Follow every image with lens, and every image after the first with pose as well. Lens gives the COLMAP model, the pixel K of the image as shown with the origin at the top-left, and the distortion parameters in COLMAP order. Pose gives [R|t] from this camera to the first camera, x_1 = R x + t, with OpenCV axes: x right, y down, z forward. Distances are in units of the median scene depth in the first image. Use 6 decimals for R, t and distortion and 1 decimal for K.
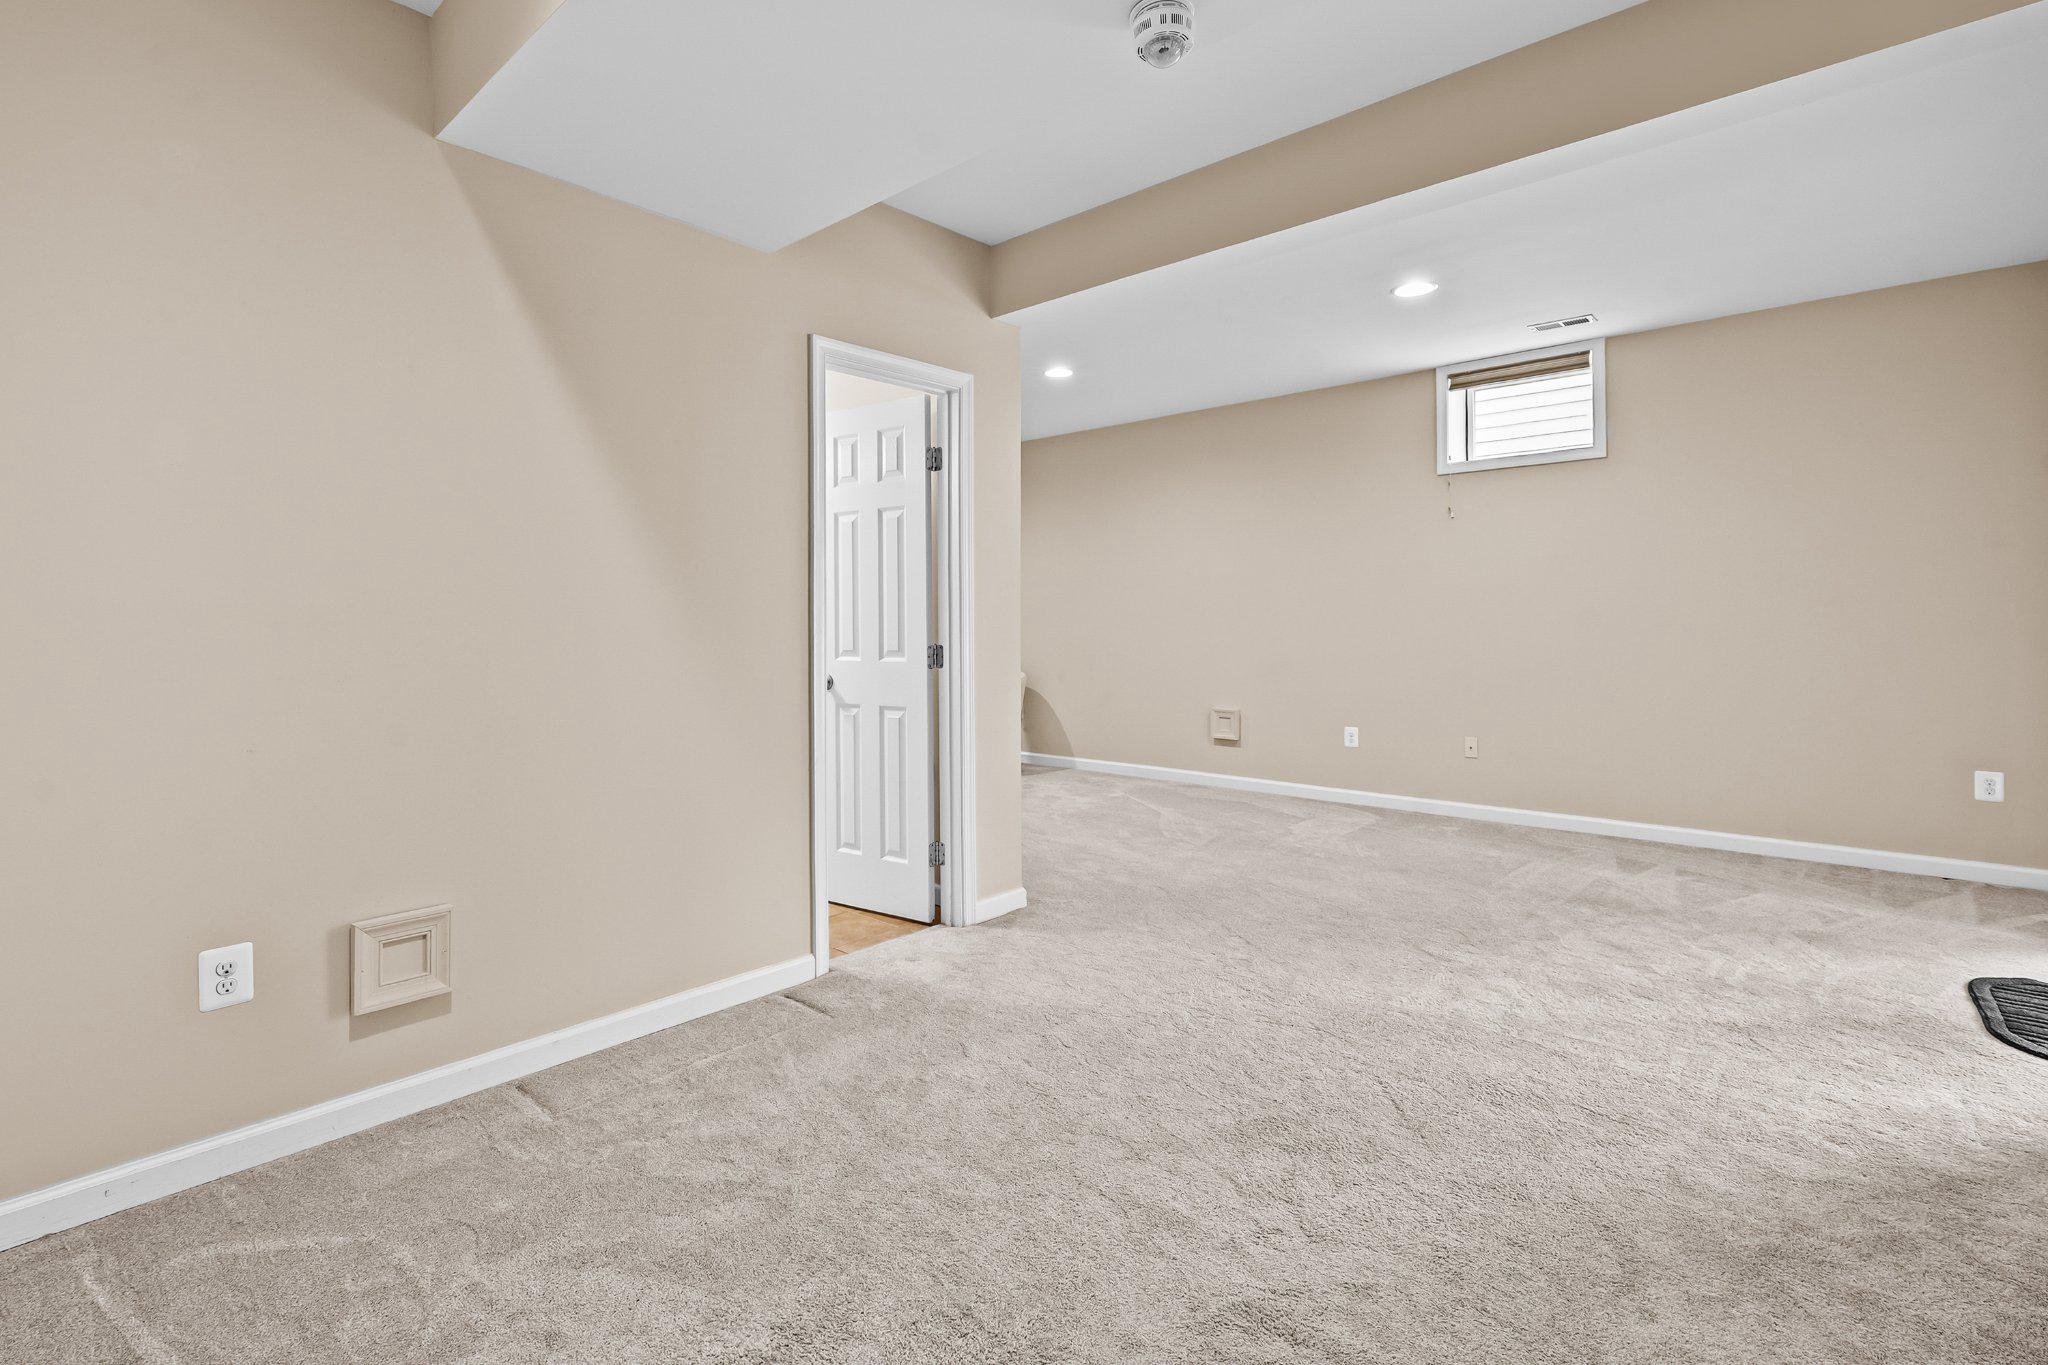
lens RADIAL K [[943.0, 0, 998.3], [0, 943.0, 618.6], [0, 0, 1]] dist [0.000681, 0.001334]
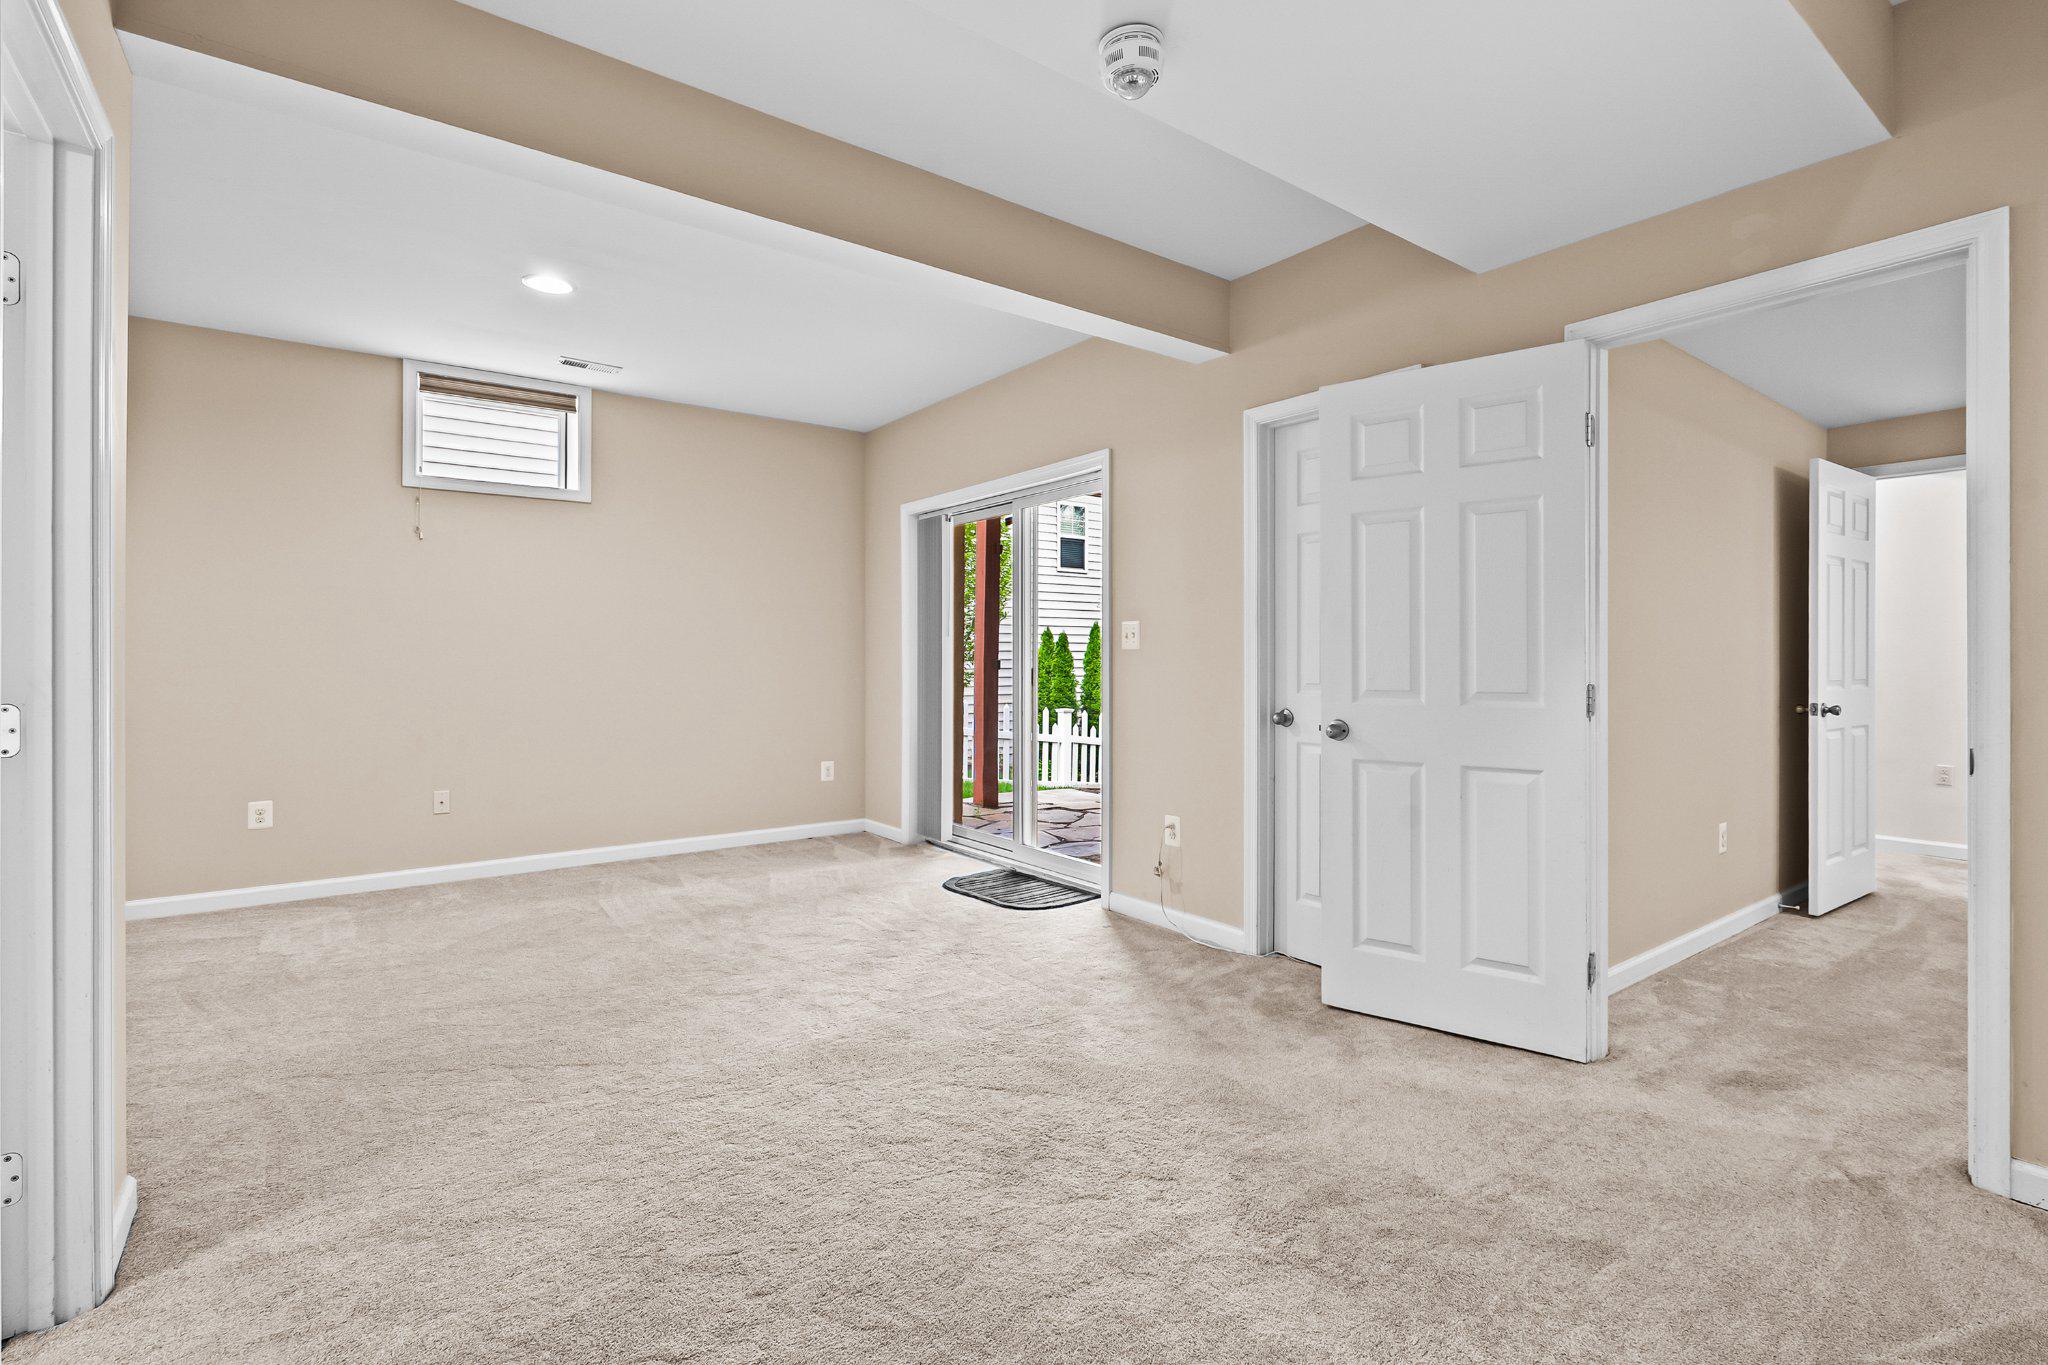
lens RADIAL K [[943.0, 0, 1025.4], [0, 943.0, 674.9], [0, 0, 1]] dist [0.000681, 0.001334]
pose [[0.186551, -0.009844, 0.982396, -0.326648], [-0.006650, 0.999914, 0.011282, 0.004200], [-0.982423, -0.008638, 0.186469, 0.366946]]
